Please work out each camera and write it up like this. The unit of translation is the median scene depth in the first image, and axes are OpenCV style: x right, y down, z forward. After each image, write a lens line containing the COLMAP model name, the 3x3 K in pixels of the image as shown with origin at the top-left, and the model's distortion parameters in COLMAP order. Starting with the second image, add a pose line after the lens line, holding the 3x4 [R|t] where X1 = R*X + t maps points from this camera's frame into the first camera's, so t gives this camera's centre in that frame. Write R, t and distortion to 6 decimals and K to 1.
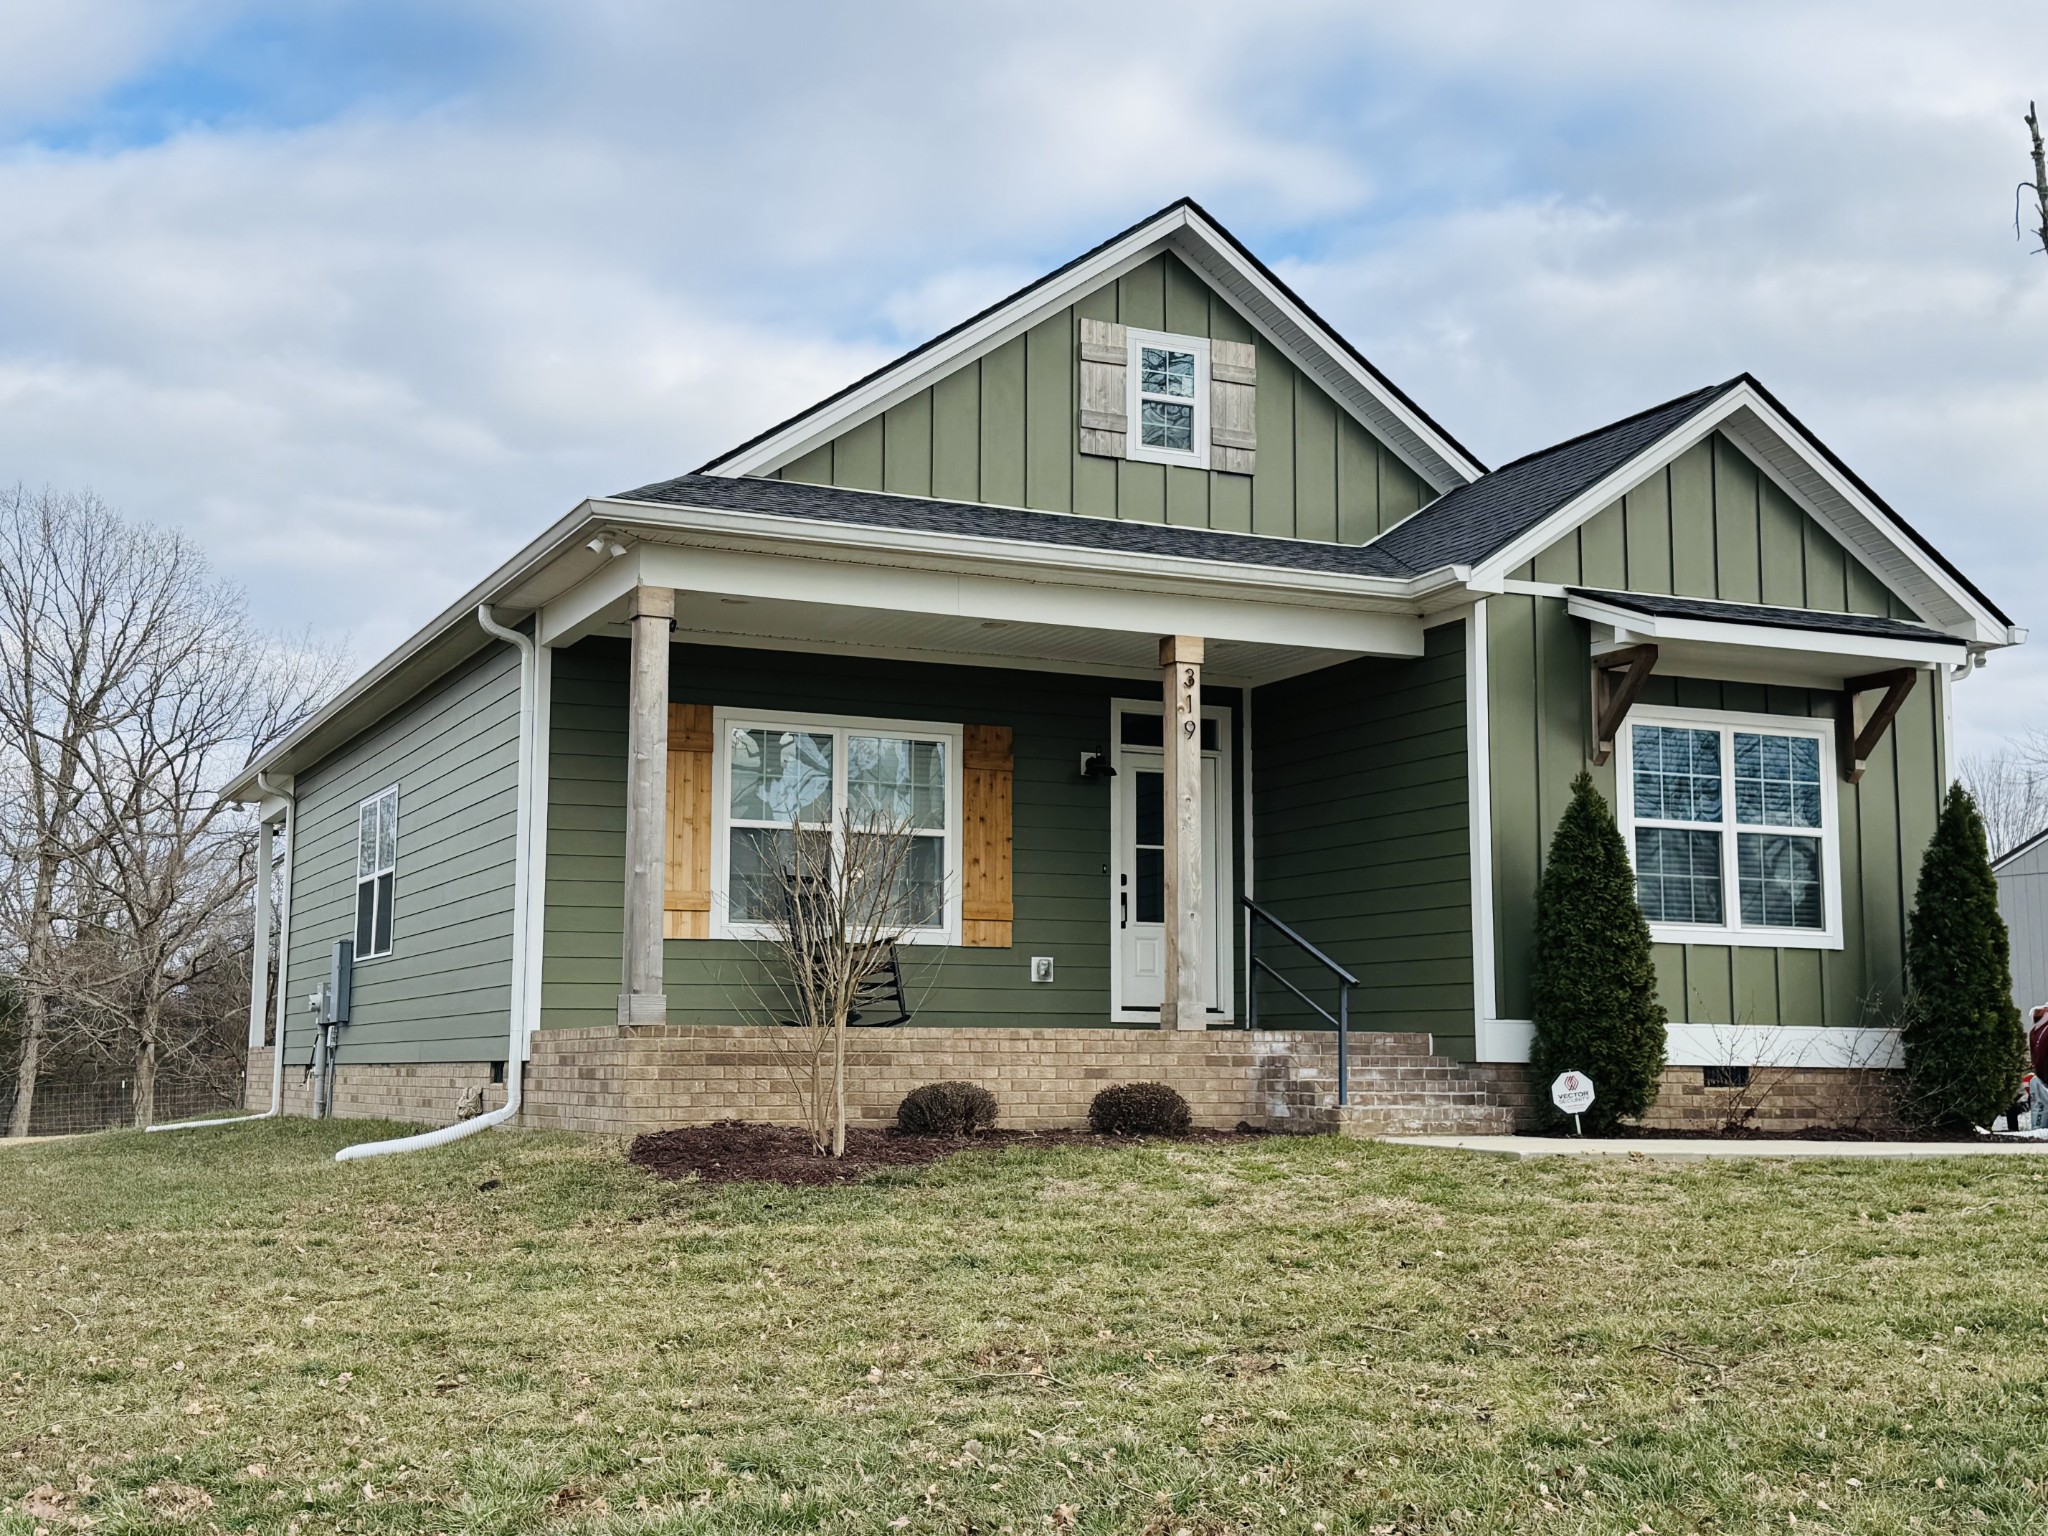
lens RADIAL K [[2436.2, 0, 1029.4], [0, 2436.2, 757.8], [0, 0, 1]] dist [0.126265, 0.000000]
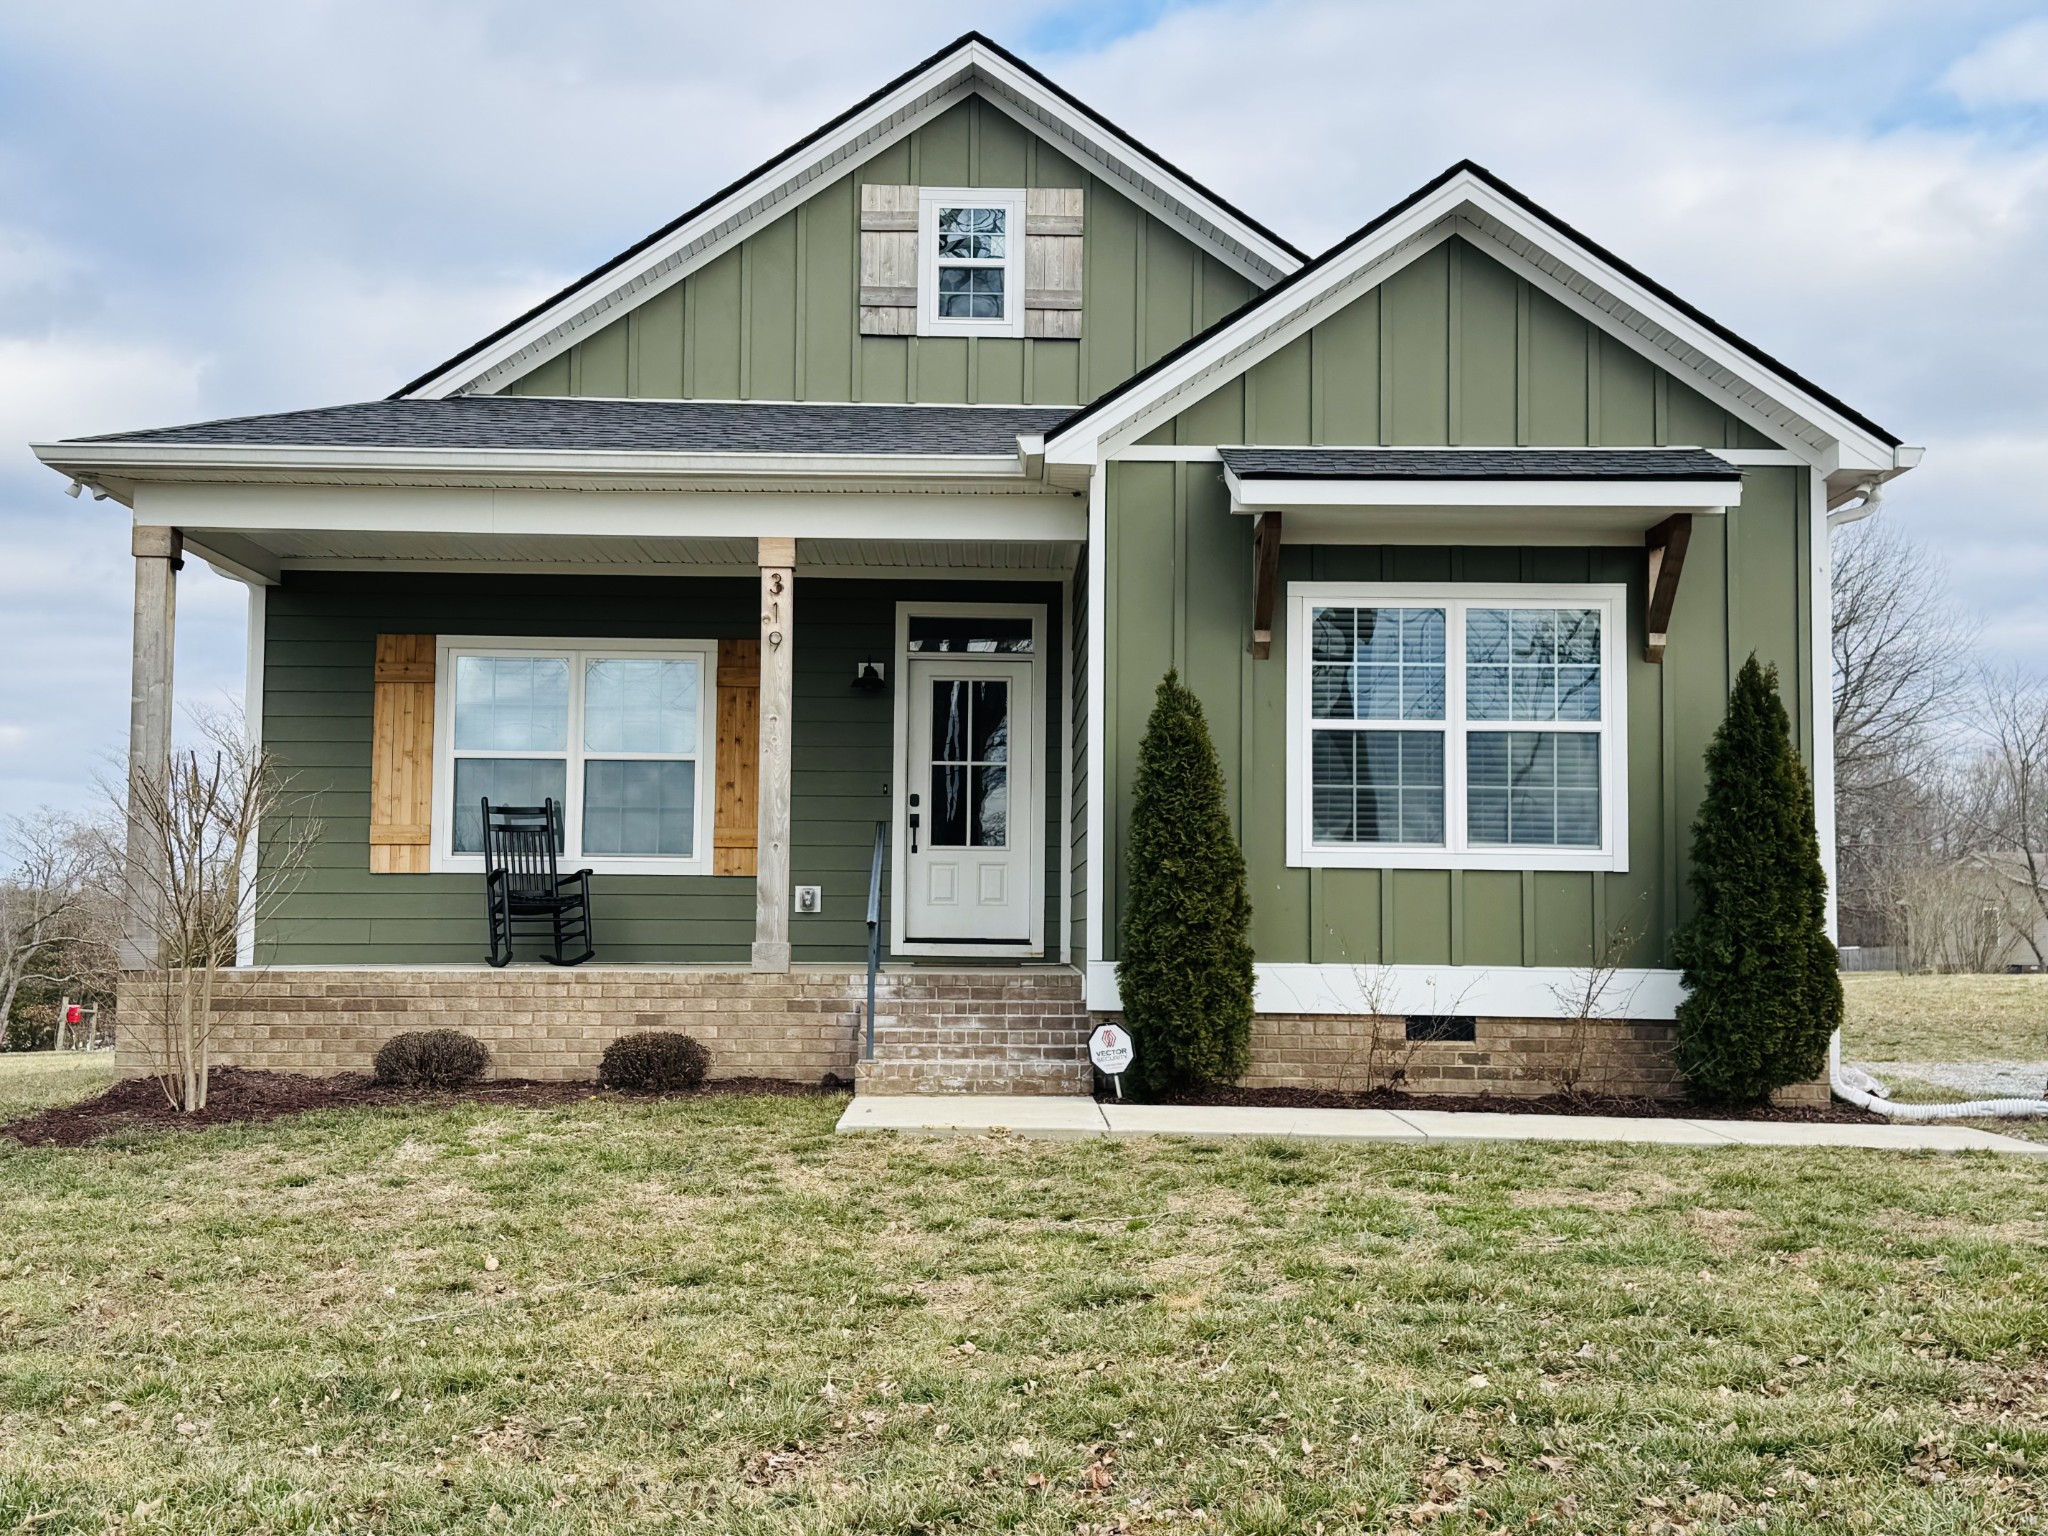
lens RADIAL K [[2436.2, 0, 1024.3], [0, 2436.2, 767.2], [0, 0, 1]] dist [0.126265, 0.000000]
pose [[0.908379, -0.025149, -0.417390, 0.489253], [0.046935, 0.998014, 0.042012, 0.001228], [0.415505, -0.057753, 0.907756, 0.199136]]
